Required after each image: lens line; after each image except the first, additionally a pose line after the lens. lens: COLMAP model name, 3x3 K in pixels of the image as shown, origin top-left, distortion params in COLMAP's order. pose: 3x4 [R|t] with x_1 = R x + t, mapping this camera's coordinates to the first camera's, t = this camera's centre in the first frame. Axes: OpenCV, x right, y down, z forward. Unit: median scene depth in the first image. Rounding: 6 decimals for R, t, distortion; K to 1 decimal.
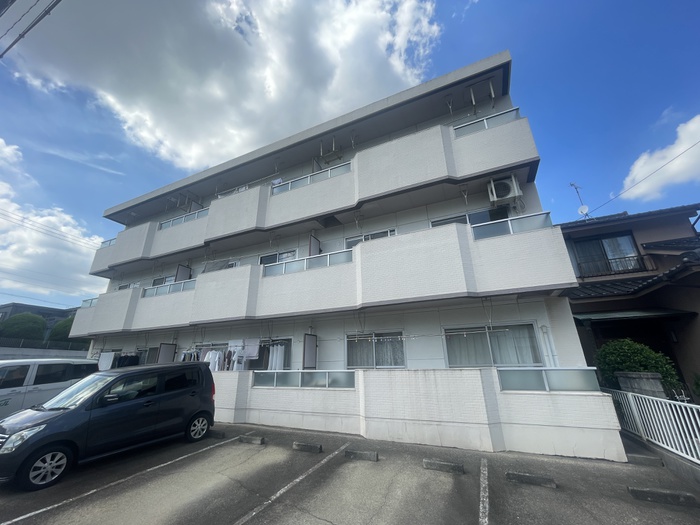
lens RADIAL K [[284.4, 0, 350.0], [0, 284.4, 262.5], [0, 0, 1]] dist [-0.002201, -0.000316]
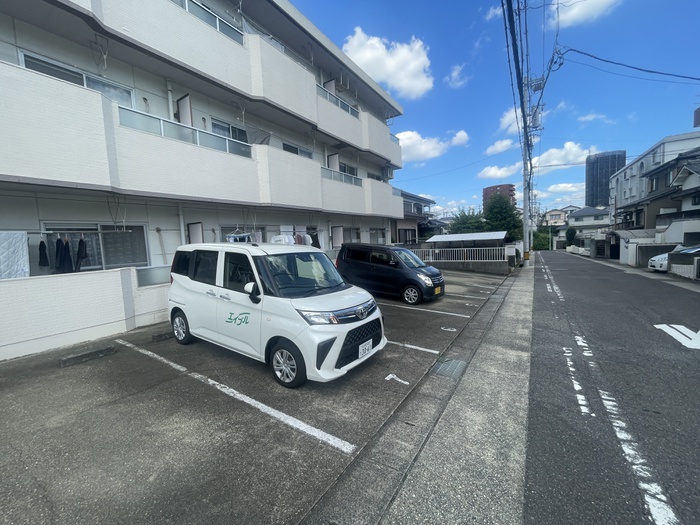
lens RADIAL K [[284.4, 0, 350.0], [0, 284.4, 262.5], [0, 0, 1]] dist [-0.002201, -0.000316]
pose [[0.132588, -0.062702, 0.989186, -0.590665], [-0.264104, 0.959682, 0.096231, 0.100157], [-0.955337, -0.274007, 0.110683, 0.276555]]
